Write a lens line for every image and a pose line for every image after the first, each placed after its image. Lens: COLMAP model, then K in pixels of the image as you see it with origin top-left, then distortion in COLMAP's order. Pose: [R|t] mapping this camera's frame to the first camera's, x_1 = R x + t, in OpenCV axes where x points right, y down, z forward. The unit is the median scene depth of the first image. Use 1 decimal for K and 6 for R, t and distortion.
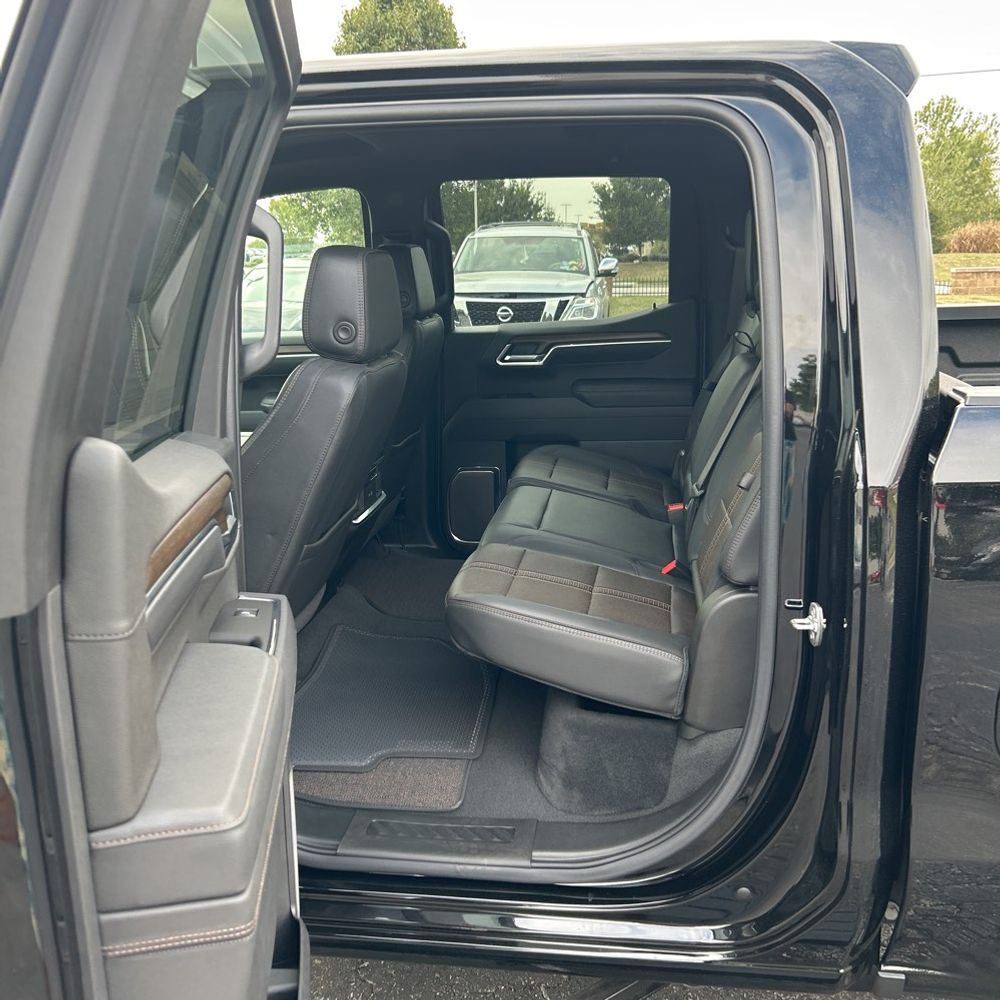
lens RADIAL K [[1012.0, 0, 480.5], [0, 1012.0, 499.7], [0, 0, 1]] dist [0.024466, 0.000000]
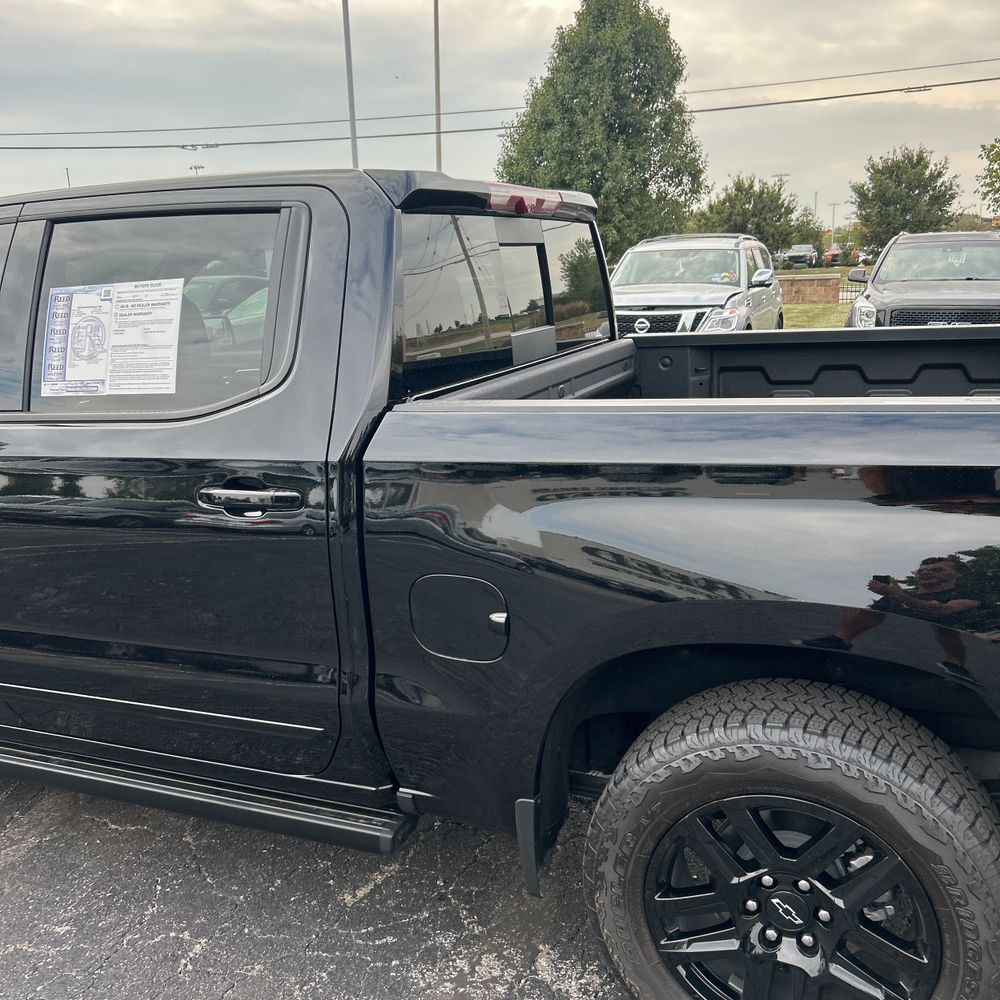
lens RADIAL K [[1012.0, 0, 487.3], [0, 1012.0, 512.1], [0, 0, 1]] dist [0.024466, 0.000000]
pose [[0.969788, 0.040500, -0.240565, 0.113203], [-0.039106, 0.999179, 0.010567, 0.004572], [0.240795, -0.000840, 0.970576, -0.052826]]
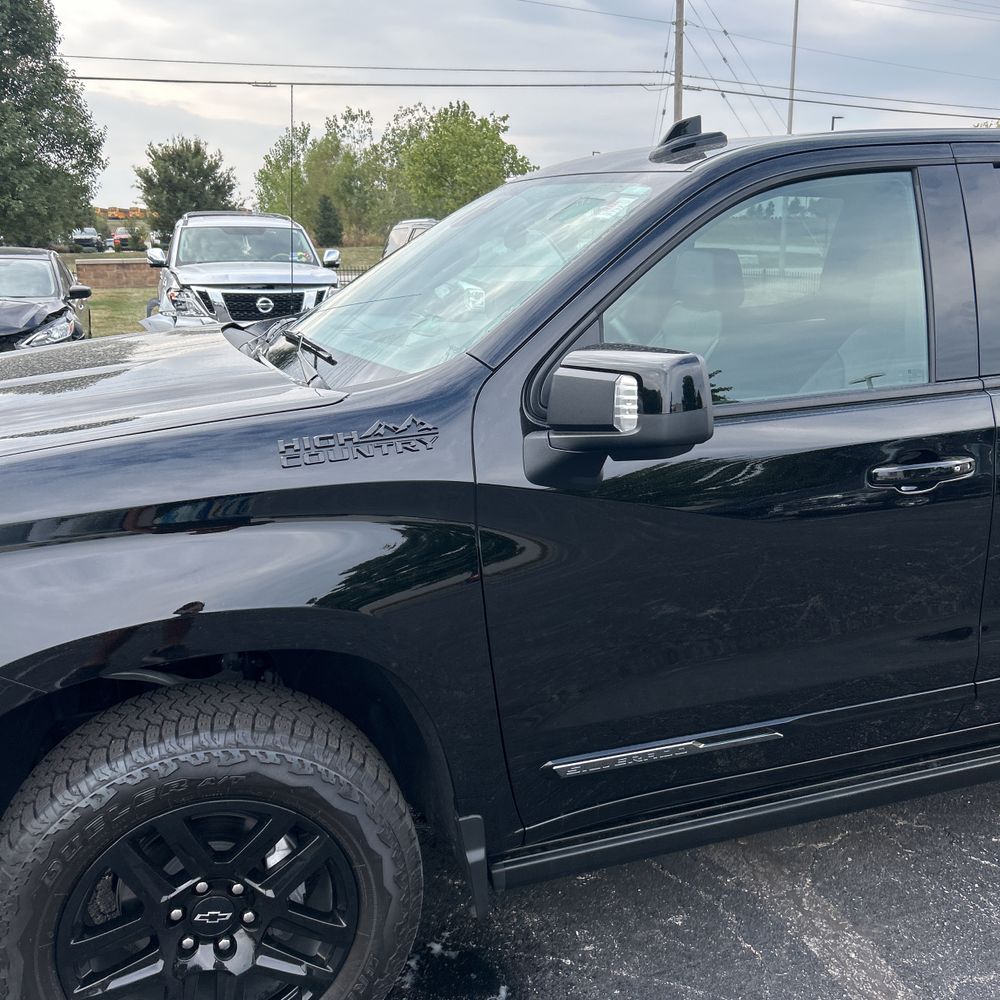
lens RADIAL K [[1012.0, 0, 497.1], [0, 1012.0, 493.0], [0, 0, 1]] dist [0.024466, 0.000000]
pose [[0.889949, -0.104078, 0.444026, -0.208305], [0.101782, 0.994382, 0.029080, -0.003740], [-0.444558, 0.019314, 0.895542, 0.001748]]
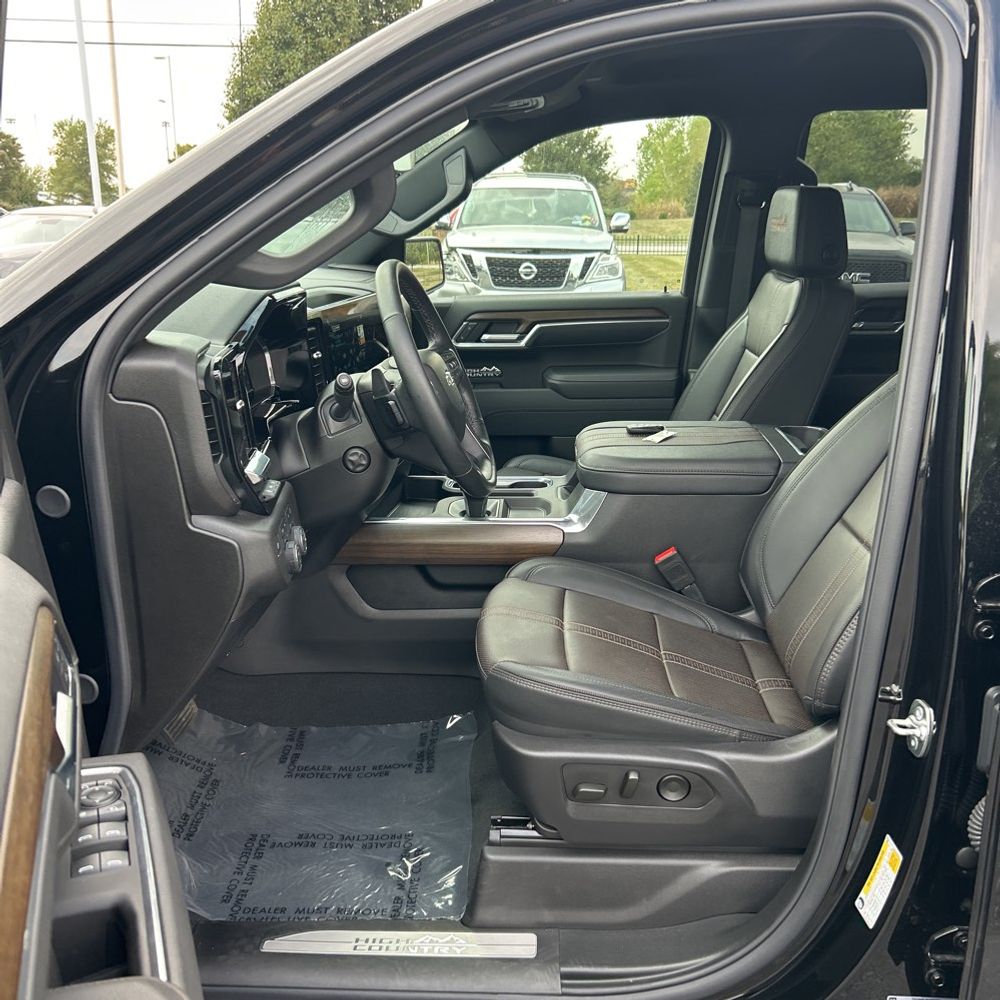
lens RADIAL K [[1012.0, 0, 496.1], [0, 1012.0, 505.0], [0, 0, 1]] dist [0.024466, 0.000000]
pose [[0.994167, -0.012197, 0.107160, -0.096433], [0.007228, 0.998886, 0.046637, -0.008404], [-0.107610, -0.045590, 0.993147, 0.047415]]
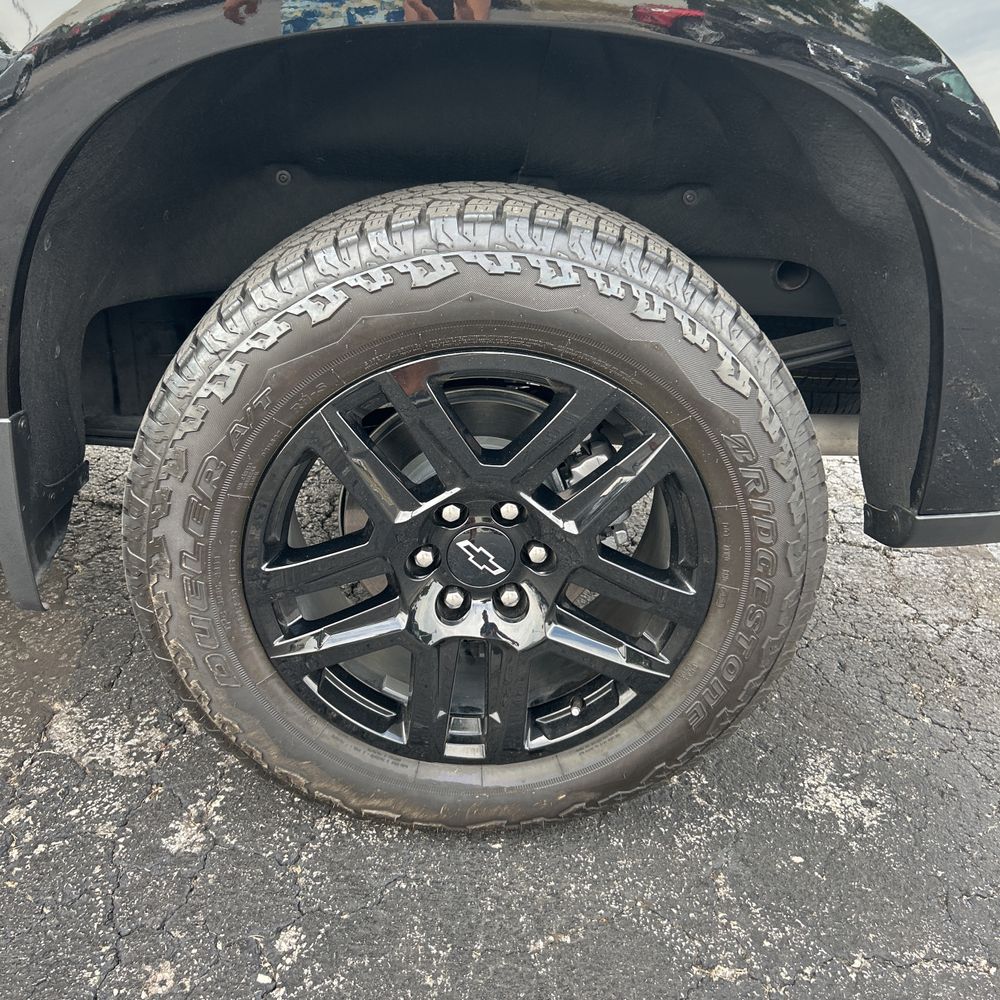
lens RADIAL K [[1012.0, 0, 498.2], [0, 1012.0, 493.3], [0, 0, 1]] dist [0.024466, 0.000000]
pose [[0.973412, -0.003131, 0.229038, 0.101898], [-0.040224, 0.982032, 0.184379, 0.044267], [-0.225500, -0.188690, 0.955796, 0.024023]]
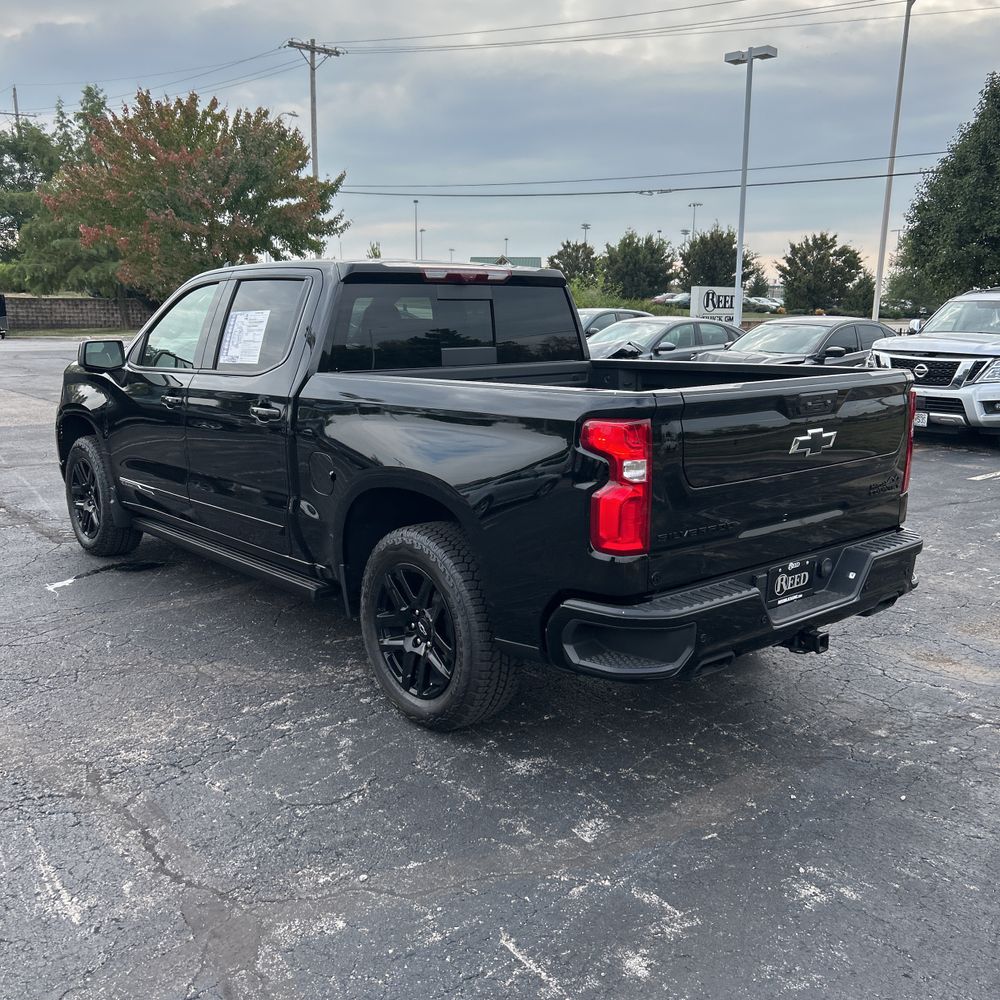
lens RADIAL K [[1012.0, 0, 493.6], [0, 1012.0, 491.9], [0, 0, 1]] dist [0.024466, 0.000000]
pose [[0.758210, 0.139846, -0.636836, 0.350910], [-0.173137, 0.984846, 0.010133, 0.016762], [0.628602, 0.102576, 0.770933, -0.130285]]
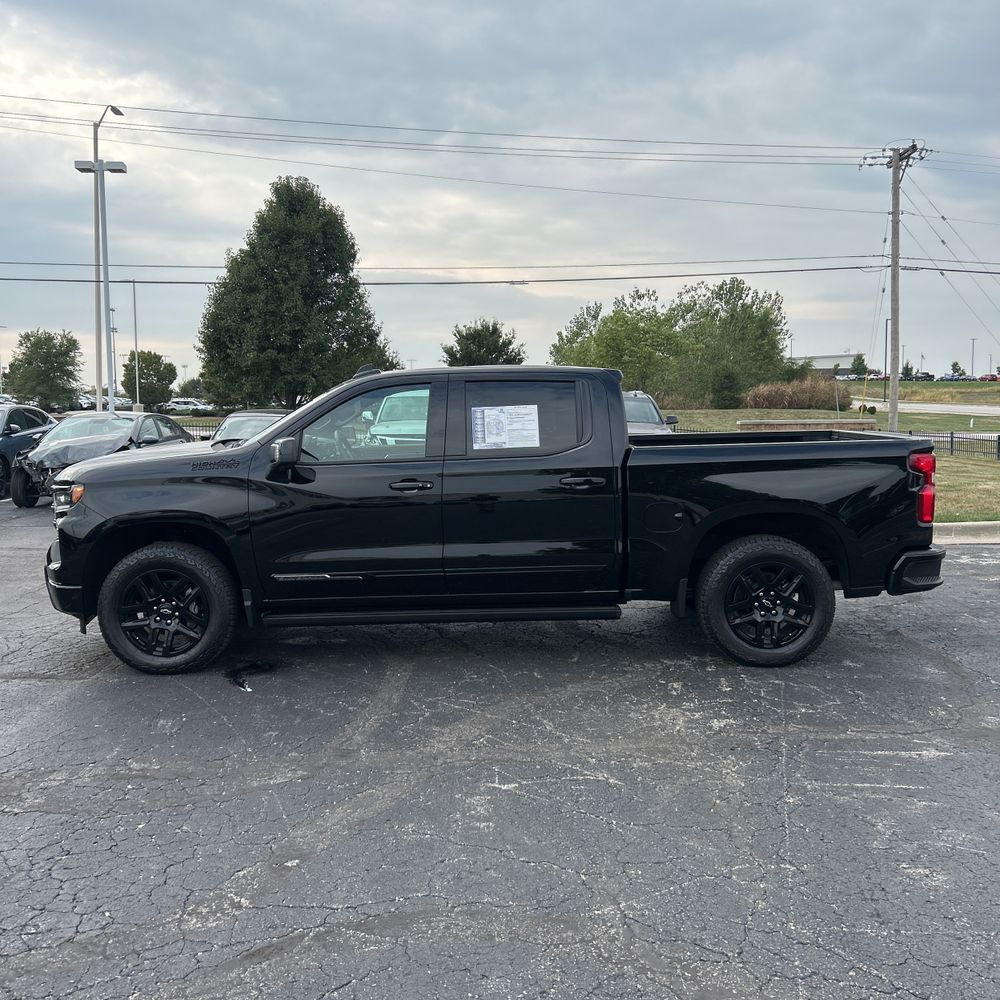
lens RADIAL K [[1012.0, 0, 494.4], [0, 1012.0, 506.9], [0, 0, 1]] dist [0.024466, 0.000000]
pose [[0.985810, -0.008167, 0.167665, -0.103991], [0.031018, 0.990478, -0.134132, 0.085872], [-0.164973, 0.137429, 0.976677, -0.377084]]
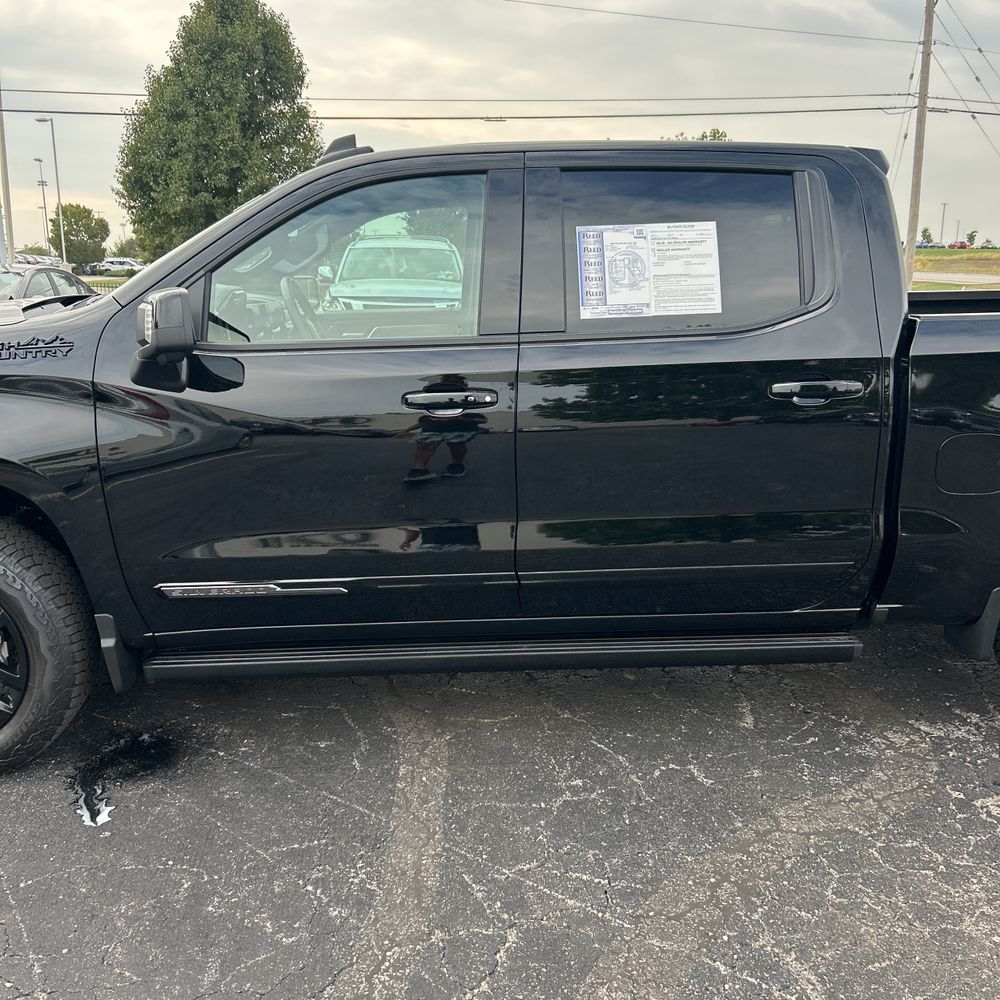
lens RADIAL K [[1012.0, 0, 496.2], [0, 1012.0, 516.4], [0, 0, 1]] dist [0.024466, 0.000000]
pose [[0.977139, -0.033141, 0.210002, -0.100292], [0.032942, 0.999447, 0.004446, 0.032563], [-0.210033, 0.002574, 0.977691, -0.106284]]
